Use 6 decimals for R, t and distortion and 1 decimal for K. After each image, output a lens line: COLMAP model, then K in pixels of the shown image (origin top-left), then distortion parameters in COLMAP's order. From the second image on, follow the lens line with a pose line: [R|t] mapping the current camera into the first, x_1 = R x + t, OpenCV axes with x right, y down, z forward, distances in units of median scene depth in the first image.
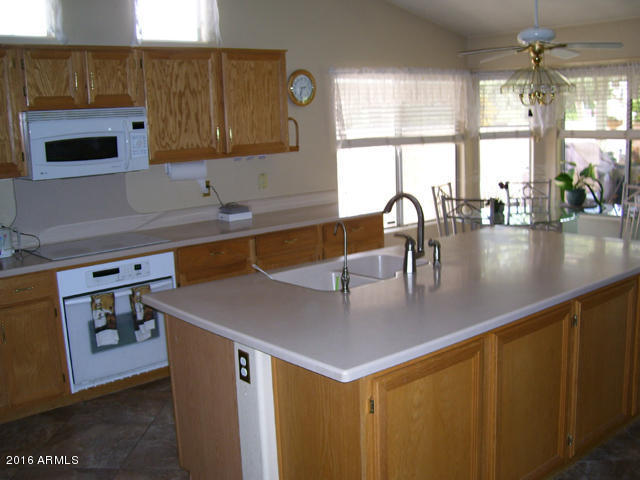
lens RADIAL K [[701.8, 0, 342.2], [0, 701.8, 242.1], [0, 0, 1]] dist [-0.184406, 0.151163]
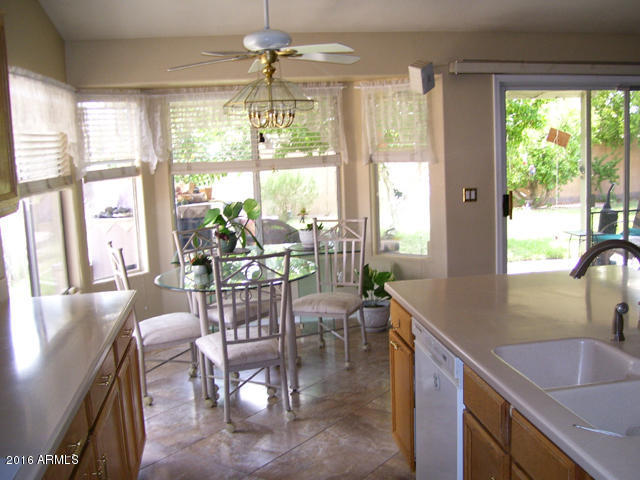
lens RADIAL K [[701.8, 0, 342.2], [0, 701.8, 242.1], [0, 0, 1]] dist [-0.184406, 0.151163]
pose [[0.524253, -0.112507, 0.844098, -0.409492], [0.167868, 0.985437, 0.027087, -0.087344], [-0.834853, 0.127496, 0.535504, 0.583636]]
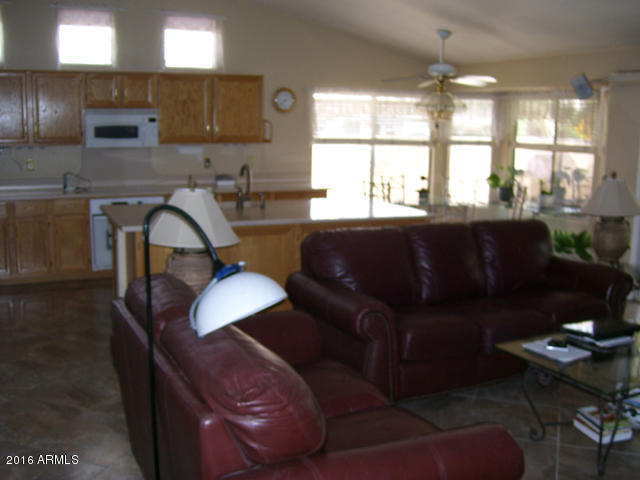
lens RADIAL K [[701.8, 0, 342.2], [0, 701.8, 242.1], [0, 0, 1]] dist [-0.184406, 0.151163]
pose [[0.961458, 0.096396, -0.257499, 0.528785], [-0.097874, 0.995173, 0.007104, 0.059625], [0.256940, 0.018372, 0.966253, -0.429378]]
